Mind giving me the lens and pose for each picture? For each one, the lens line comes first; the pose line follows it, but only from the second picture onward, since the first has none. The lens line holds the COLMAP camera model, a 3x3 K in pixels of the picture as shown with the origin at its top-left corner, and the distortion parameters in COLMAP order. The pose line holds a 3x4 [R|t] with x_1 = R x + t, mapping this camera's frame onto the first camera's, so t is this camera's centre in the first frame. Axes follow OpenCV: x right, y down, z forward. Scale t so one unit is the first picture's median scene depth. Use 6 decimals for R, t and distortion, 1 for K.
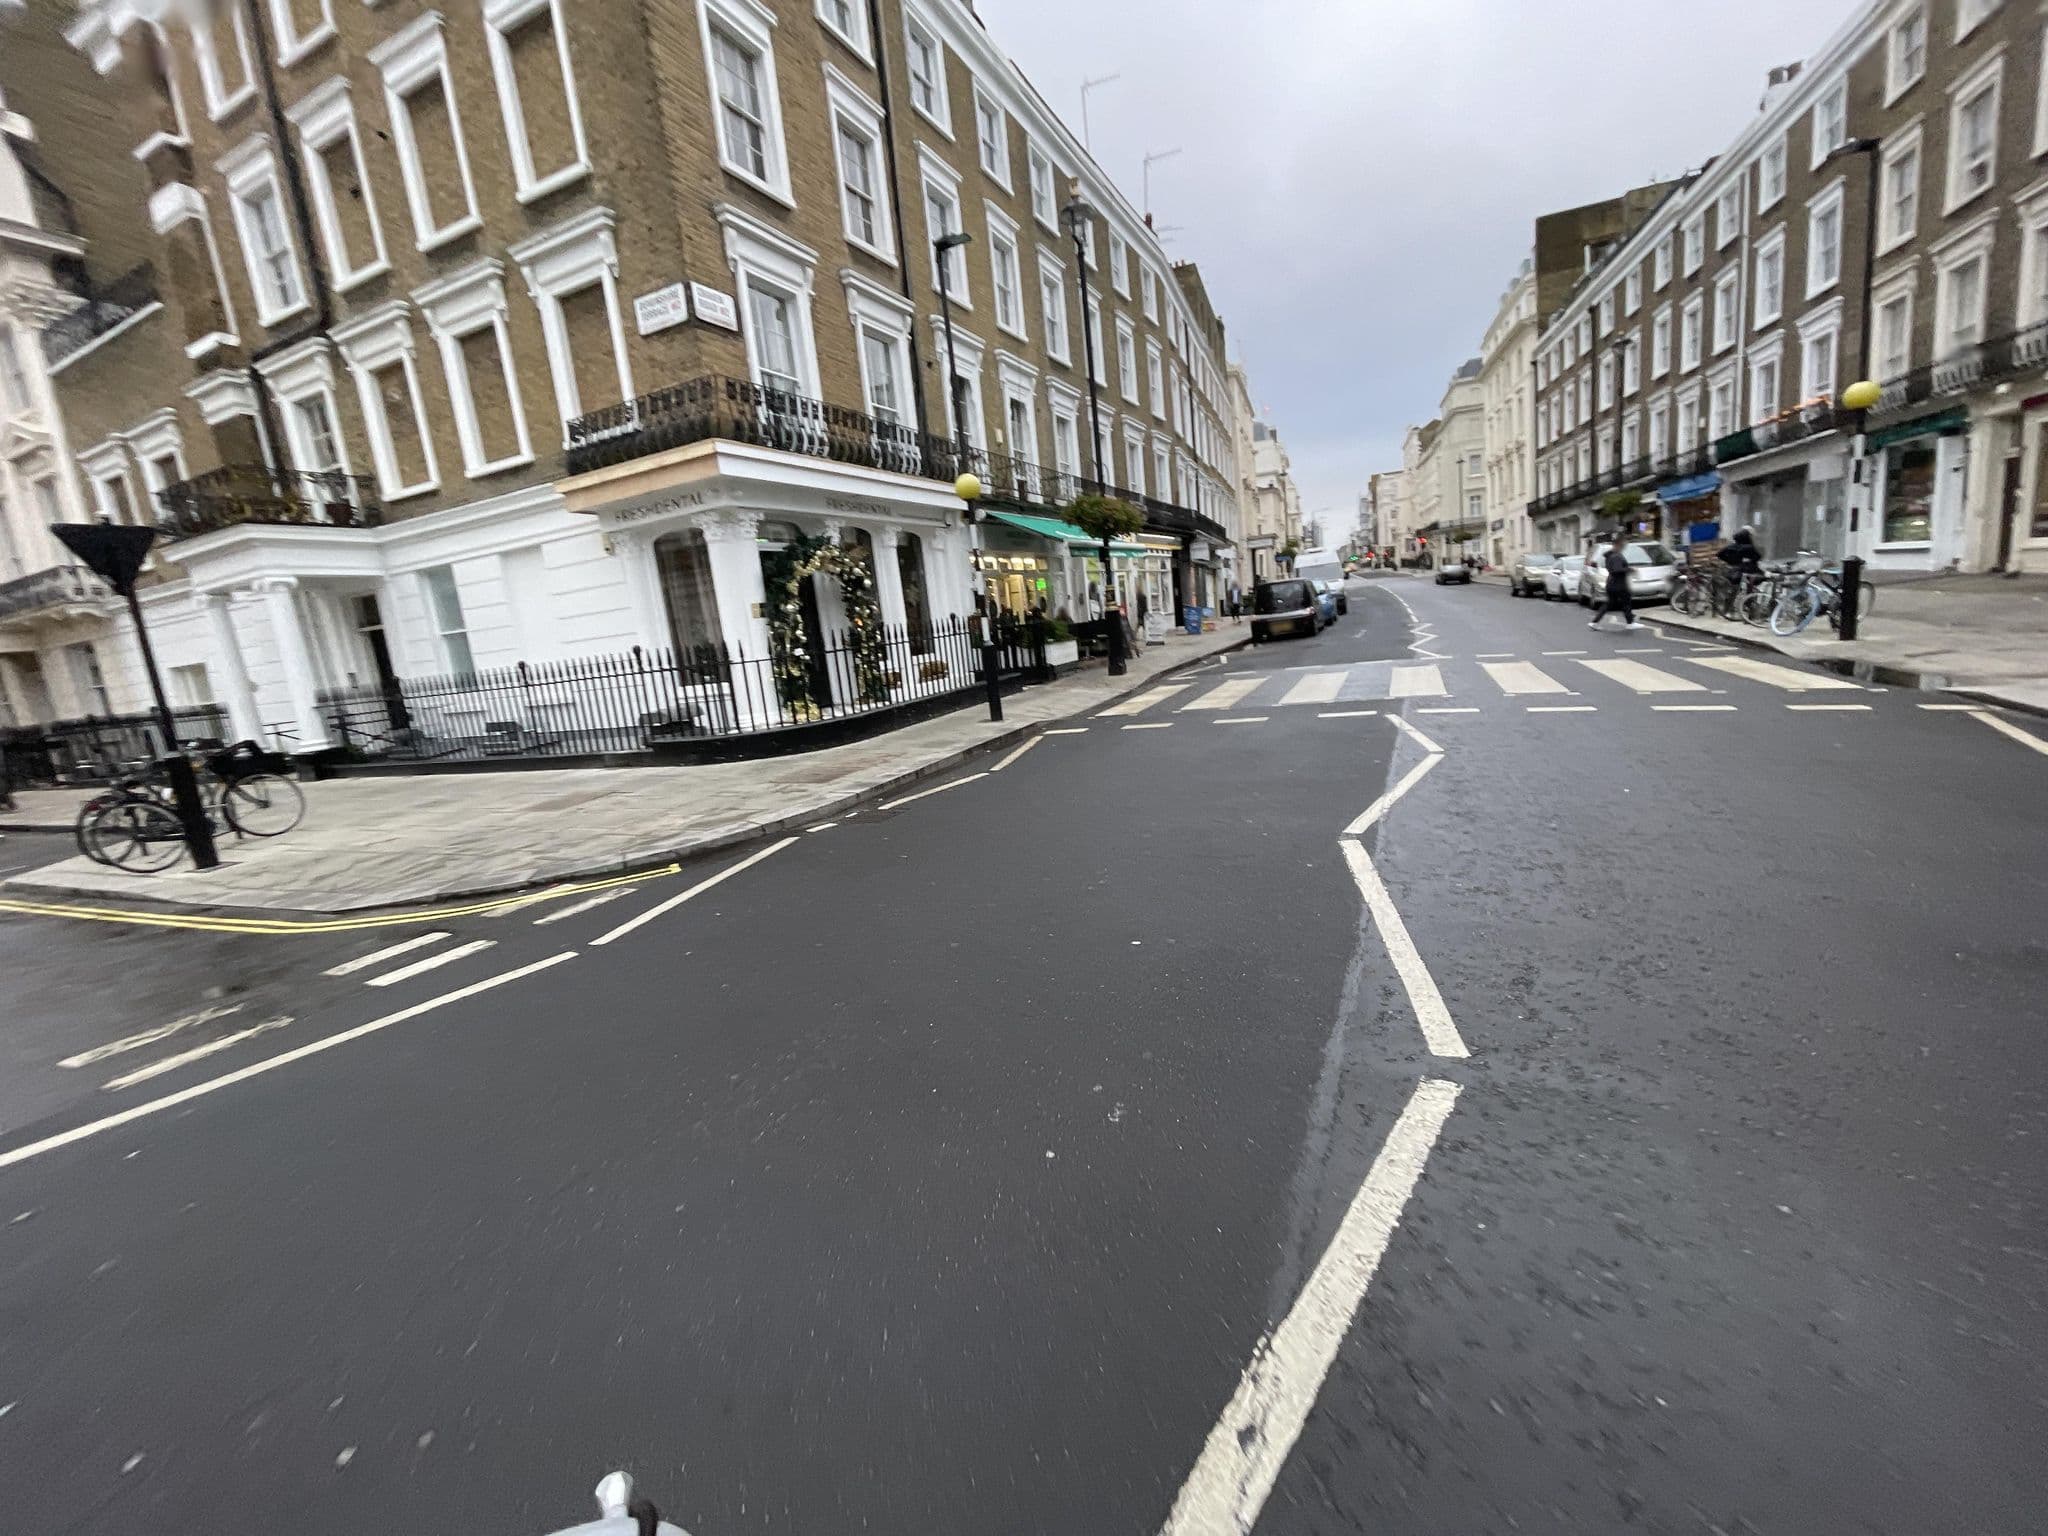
lens RADIAL K [[832.4, 0, 1020.8], [0, 832.4, 768.9], [0, 0, 1]] dist [-0.003434, 0.001202]
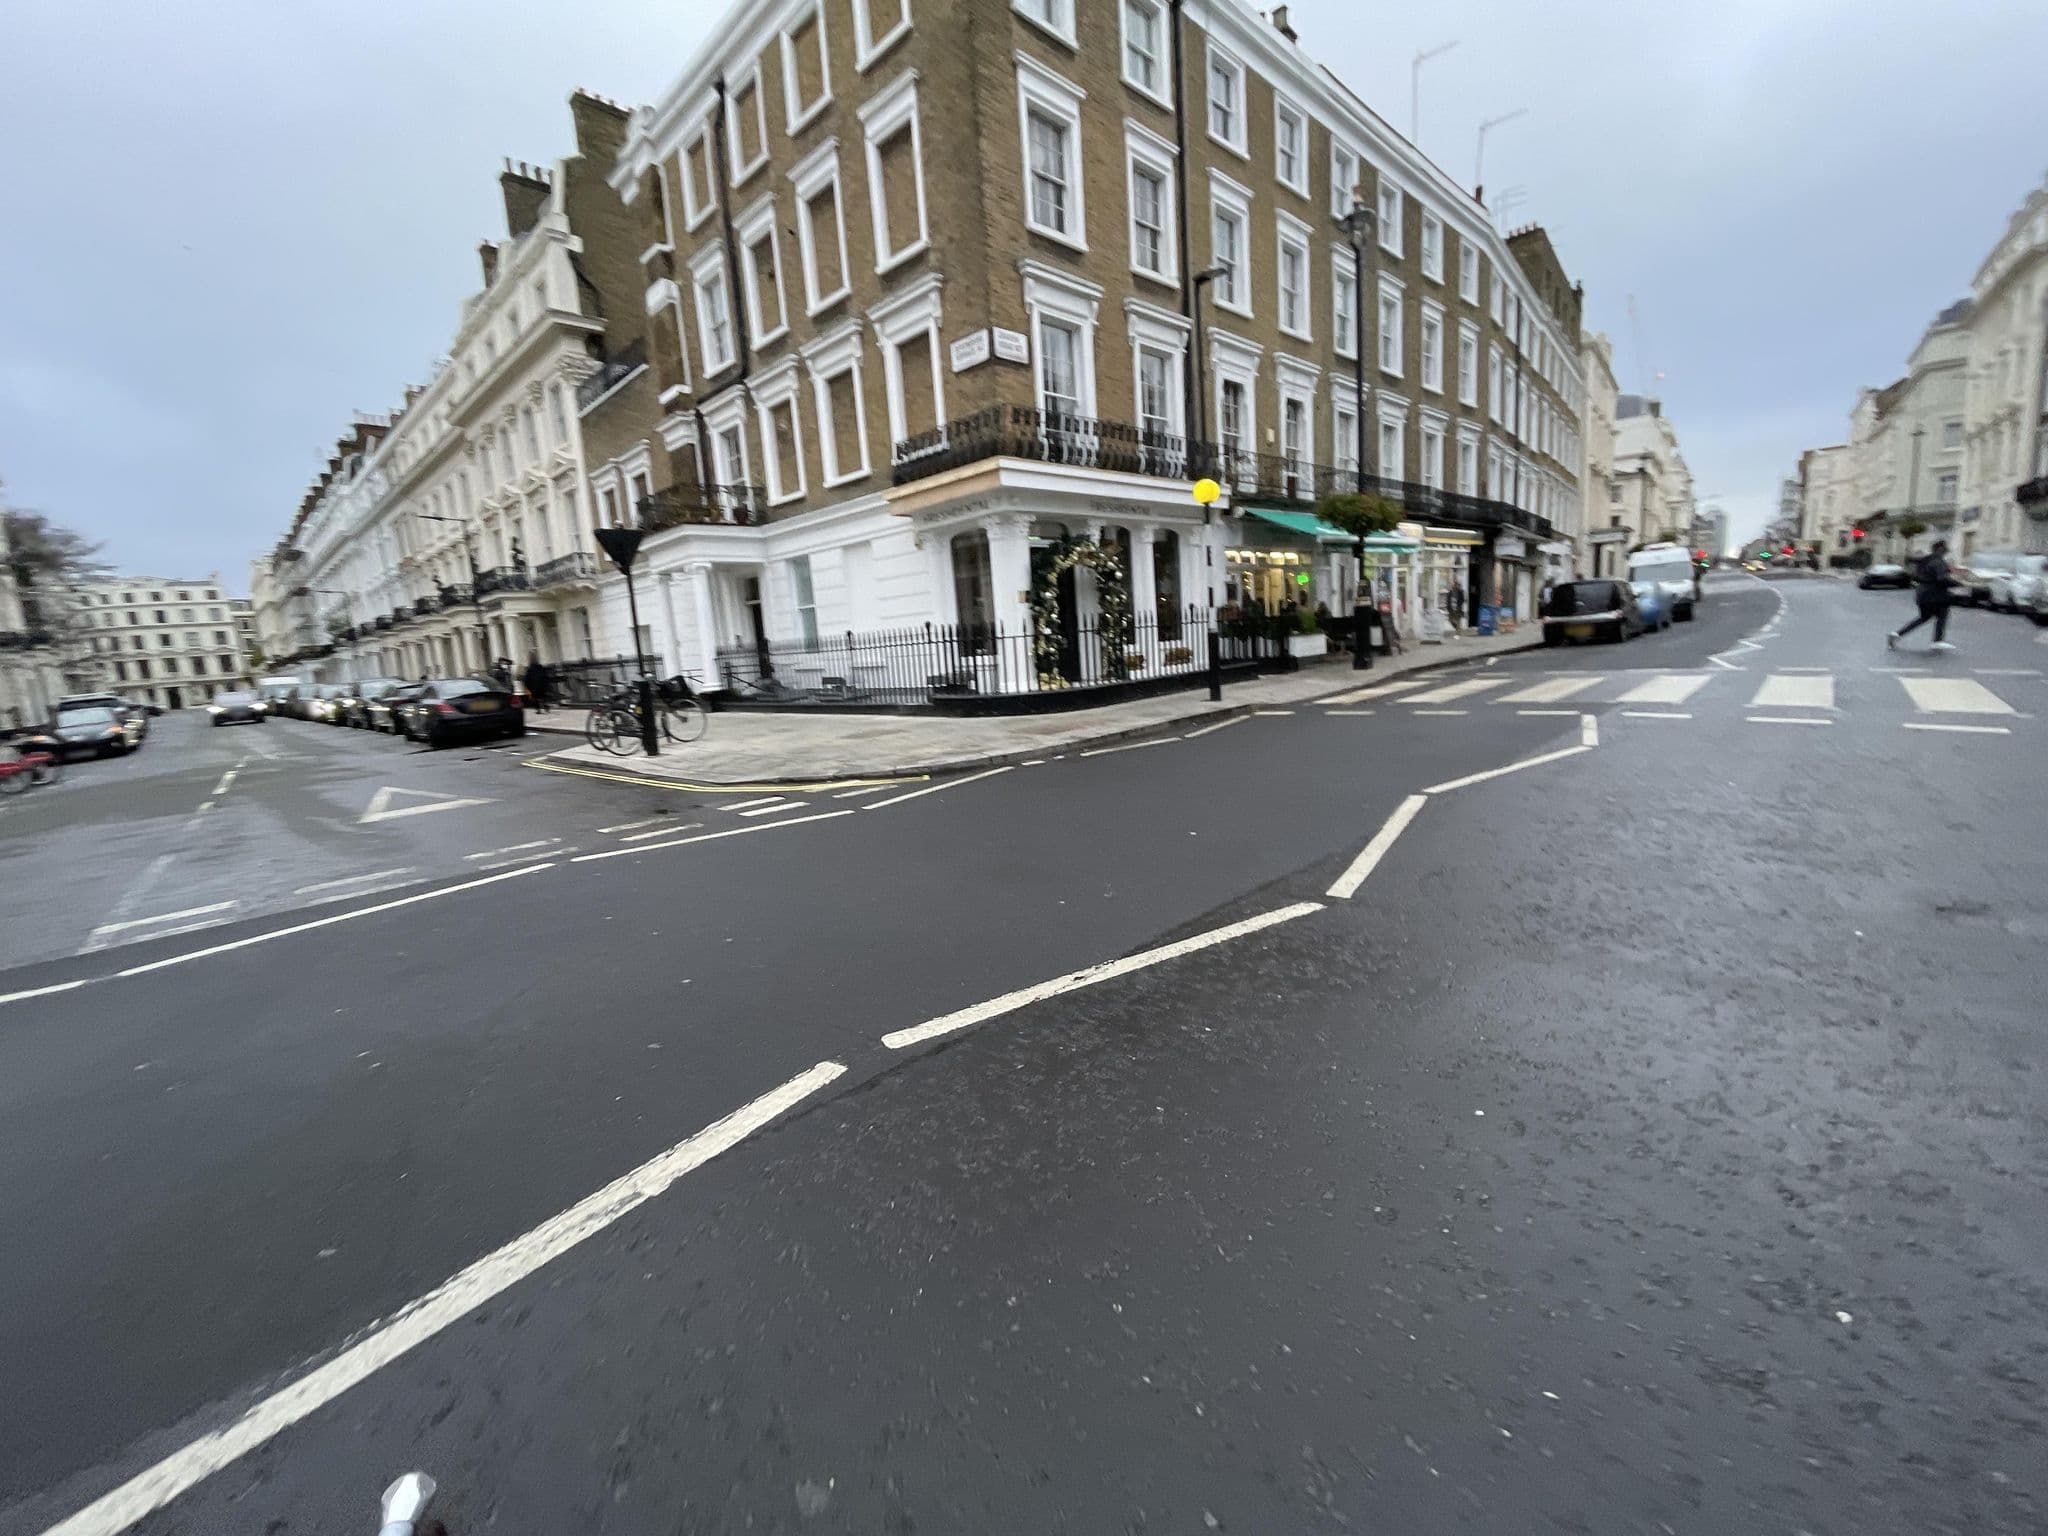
lens RADIAL K [[832.4, 0, 1021.6], [0, 832.4, 771.4], [0, 0, 1]] dist [-0.003434, 0.001202]
pose [[0.939993, 0.094810, -0.327755, 0.082837], [-0.090753, 0.995488, 0.027689, 0.024118], [0.328902, 0.003718, 0.944357, -0.114761]]
